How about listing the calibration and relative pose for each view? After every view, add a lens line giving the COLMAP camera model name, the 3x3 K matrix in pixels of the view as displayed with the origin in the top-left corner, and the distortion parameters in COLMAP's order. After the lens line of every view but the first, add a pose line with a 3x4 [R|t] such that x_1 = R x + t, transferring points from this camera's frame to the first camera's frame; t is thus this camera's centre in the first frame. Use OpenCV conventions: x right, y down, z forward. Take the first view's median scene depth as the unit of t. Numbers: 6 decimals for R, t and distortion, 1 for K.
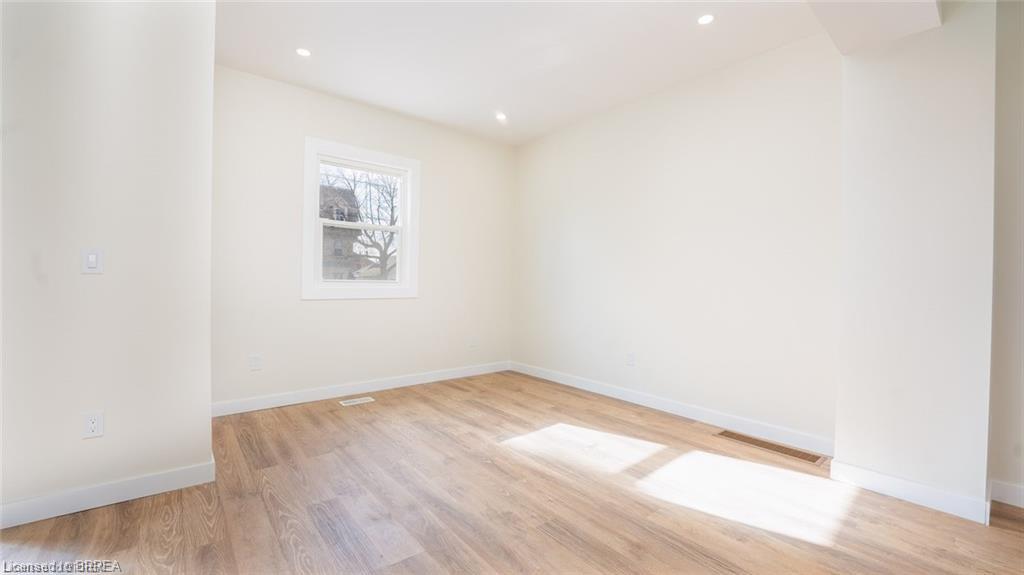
lens RADIAL K [[421.3, 0, 507.4], [0, 421.3, 280.9], [0, 0, 1]] dist [-0.018123, -0.000427]
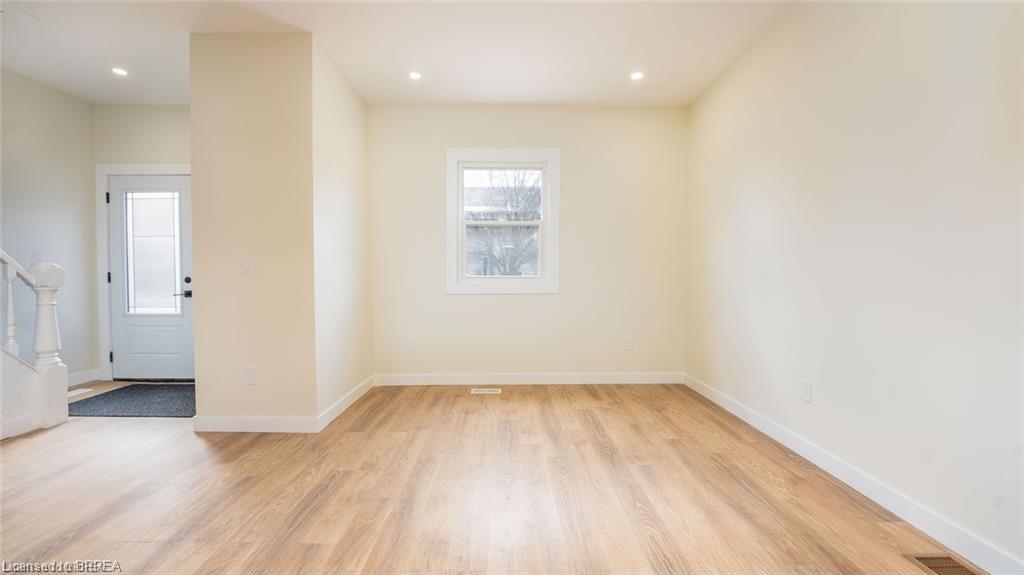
lens RADIAL K [[421.3, 0, 510.8], [0, 421.3, 280.5], [0, 0, 1]] dist [-0.018123, -0.000427]
pose [[0.774651, -0.008519, -0.632332, 0.401381], [0.013695, 0.999901, 0.003308, 0.010197], [0.632241, -0.011222, 0.774690, 0.262310]]
